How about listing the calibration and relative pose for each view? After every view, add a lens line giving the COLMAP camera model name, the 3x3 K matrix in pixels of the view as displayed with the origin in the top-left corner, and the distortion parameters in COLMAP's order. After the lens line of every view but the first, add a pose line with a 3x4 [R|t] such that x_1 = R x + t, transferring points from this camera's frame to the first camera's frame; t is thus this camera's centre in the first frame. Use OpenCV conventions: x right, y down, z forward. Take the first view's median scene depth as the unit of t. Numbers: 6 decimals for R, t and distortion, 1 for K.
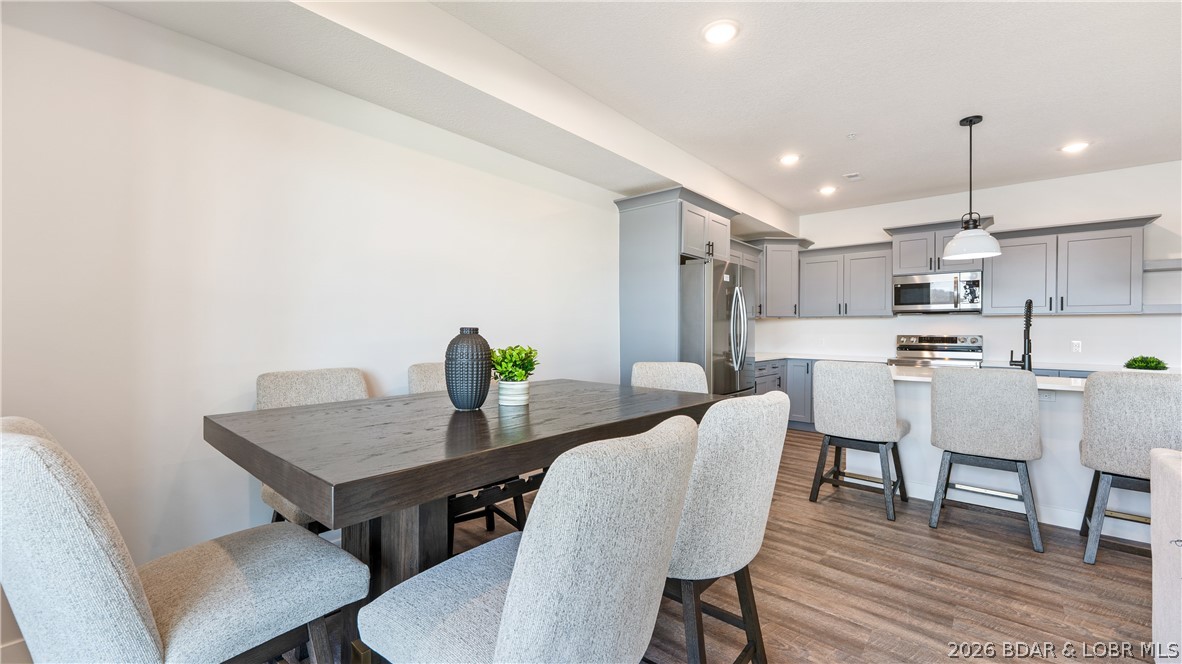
lens RADIAL K [[487.8, 0, 557.7], [0, 487.8, 328.9], [0, 0, 1]] dist [0.007167, -0.001209]
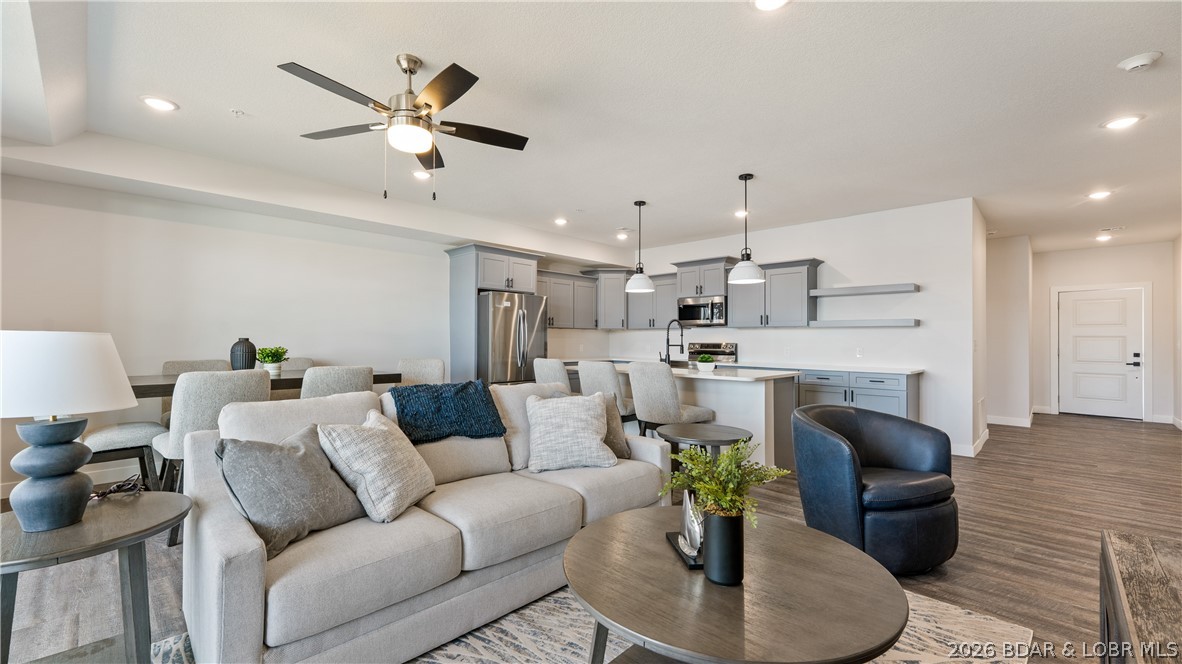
lens RADIAL K [[487.8, 0, 565.8], [0, 487.8, 331.9], [0, 0, 1]] dist [0.007167, -0.001209]
pose [[0.998644, -0.001090, -0.052051, 0.464965], [0.000473, 0.999930, -0.011856, -0.001199], [0.052060, 0.011816, 0.998574, -0.365936]]
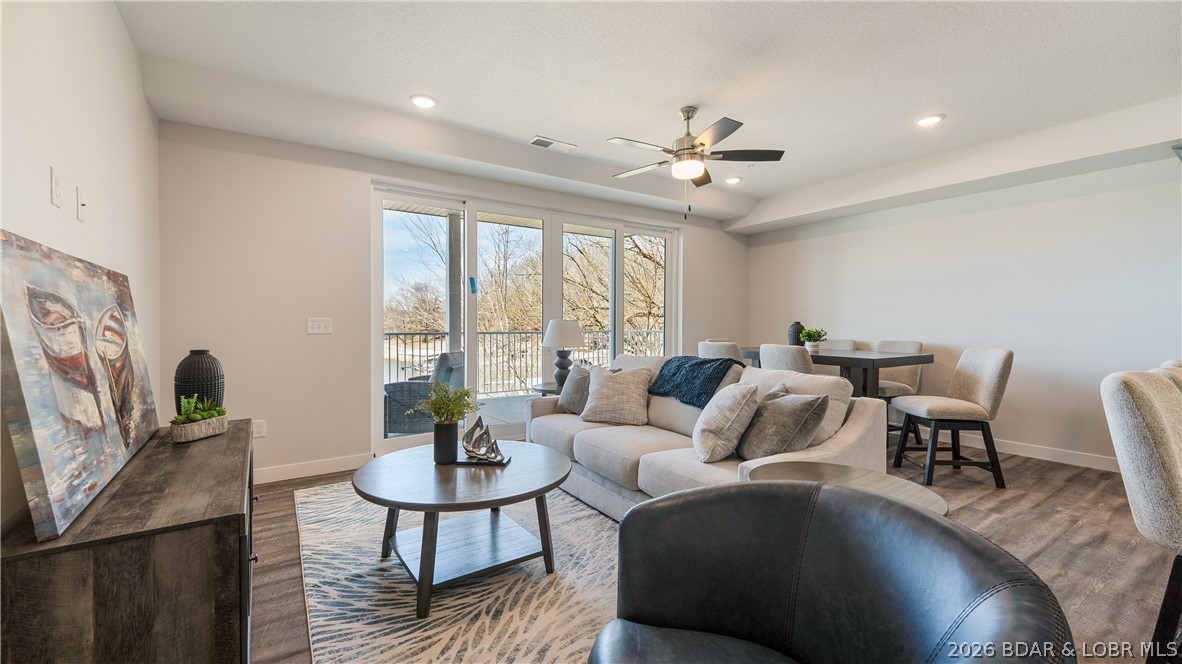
lens RADIAL K [[487.8, 0, 597.0], [0, 487.8, 328.3], [0, 0, 1]] dist [0.007167, -0.001209]
pose [[-0.223953, 0.004174, -0.974591, 0.971898], [0.000654, 0.999991, 0.004133, 0.007913], [0.974600, 0.000288, -0.223953, 0.176876]]
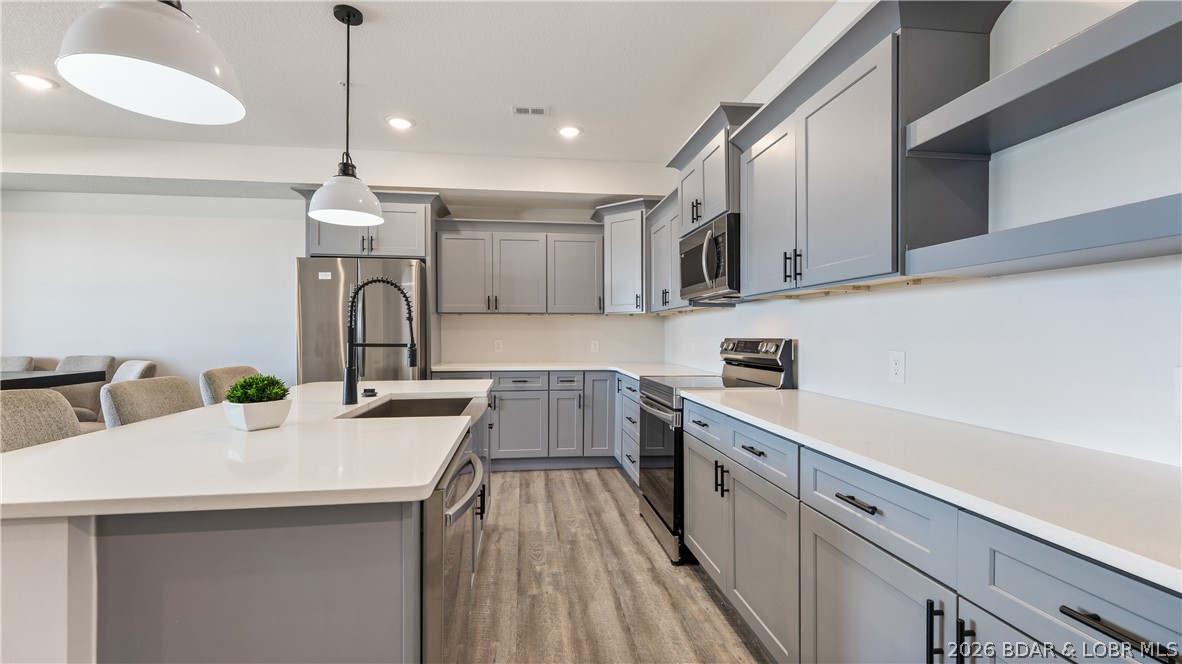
lens RADIAL K [[487.8, 0, 582.5], [0, 487.8, 327.0], [0, 0, 1]] dist [0.007167, -0.001209]
pose [[0.753327, -0.013439, -0.657509, 1.027435], [0.006009, 0.999890, -0.013552, 0.007097], [0.657619, 0.006258, 0.753325, 0.480274]]
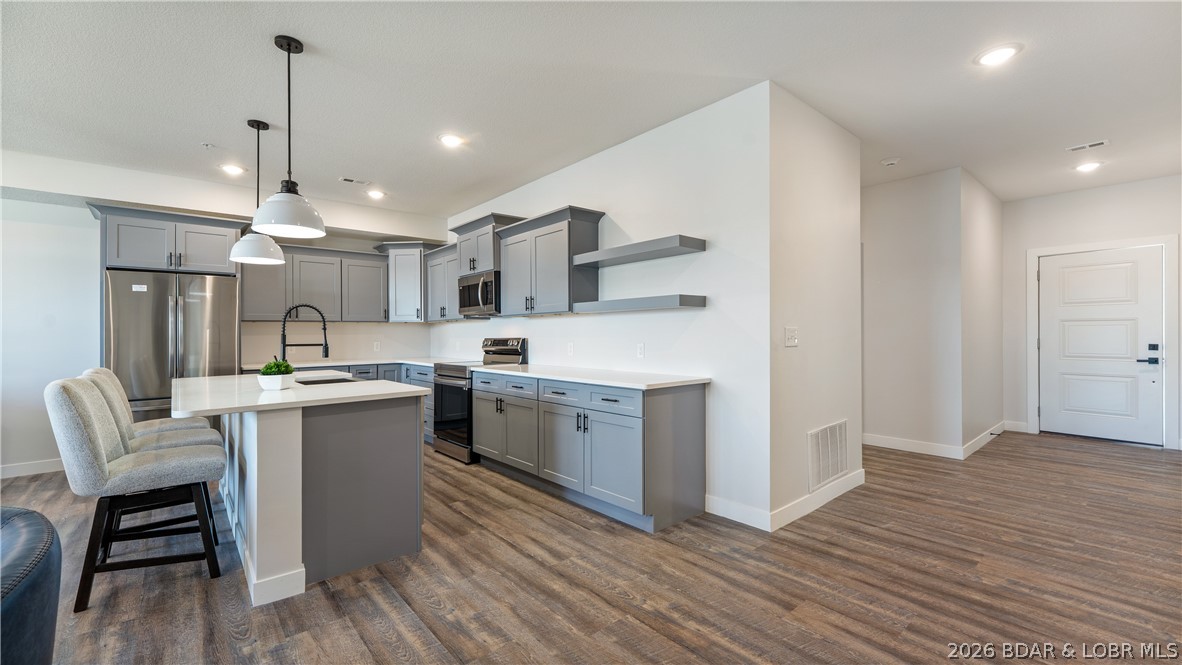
lens RADIAL K [[487.8, 0, 580.0], [0, 487.8, 327.5], [0, 0, 1]] dist [0.007167, -0.001209]
pose [[0.990201, -0.017974, -0.138487, 1.097599], [0.016667, 0.999805, -0.010591, 0.005358], [0.138650, 0.008179, 0.990308, 0.071927]]
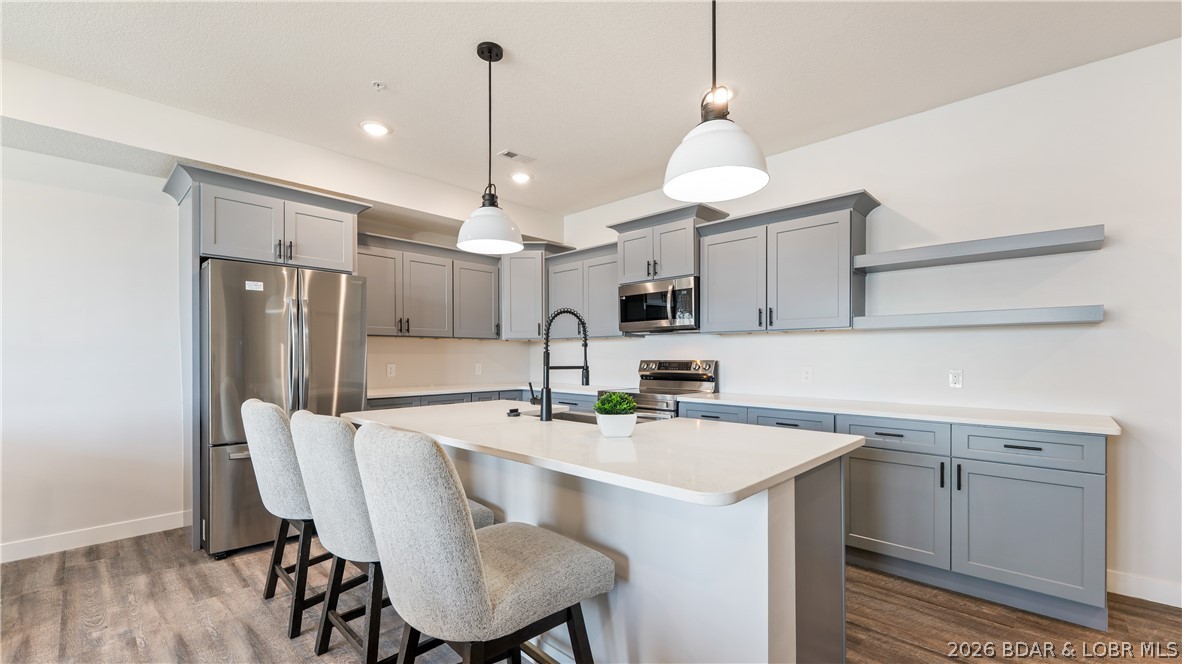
lens RADIAL K [[487.8, 0, 567.6], [0, 487.8, 357.6], [0, 0, 1]] dist [0.007167, -0.001209]
pose [[0.998730, -0.005729, -0.050056, 0.665054], [0.006065, 0.999960, 0.006557, 0.002804], [0.050017, -0.006852, 0.998725, 0.211620]]
